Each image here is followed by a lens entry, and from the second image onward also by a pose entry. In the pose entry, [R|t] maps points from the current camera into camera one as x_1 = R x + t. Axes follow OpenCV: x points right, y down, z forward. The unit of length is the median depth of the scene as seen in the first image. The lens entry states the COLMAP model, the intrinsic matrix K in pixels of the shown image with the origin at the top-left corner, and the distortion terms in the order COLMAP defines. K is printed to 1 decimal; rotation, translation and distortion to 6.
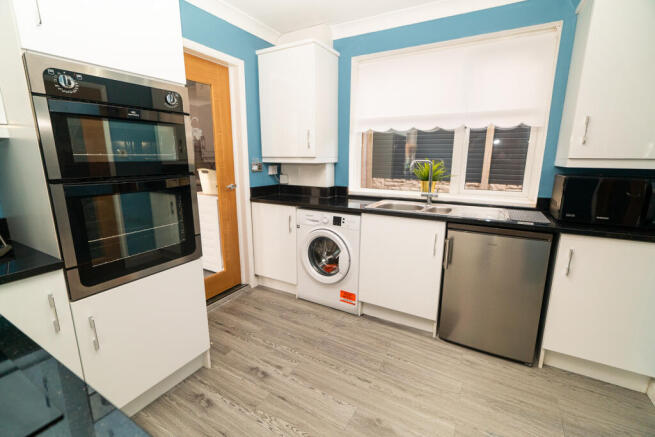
lens RADIAL K [[295.5, 0, 327.5], [0, 295.5, 218.5], [0, 0, 1]] dist [-0.001154, 0.000068]
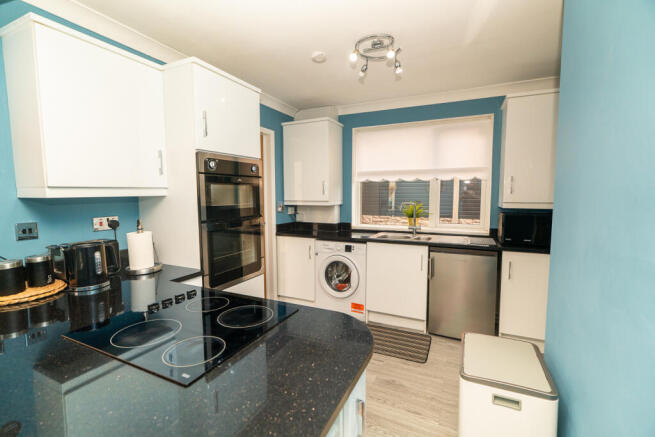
lens RADIAL K [[295.5, 0, 327.5], [0, 295.5, 218.5], [0, 0, 1]] dist [-0.001154, 0.000068]
pose [[0.997486, -0.013548, 0.069561, -0.144363], [0.021997, 0.992266, -0.122167, 0.033574], [-0.067368, 0.123390, 0.990069, -0.313885]]
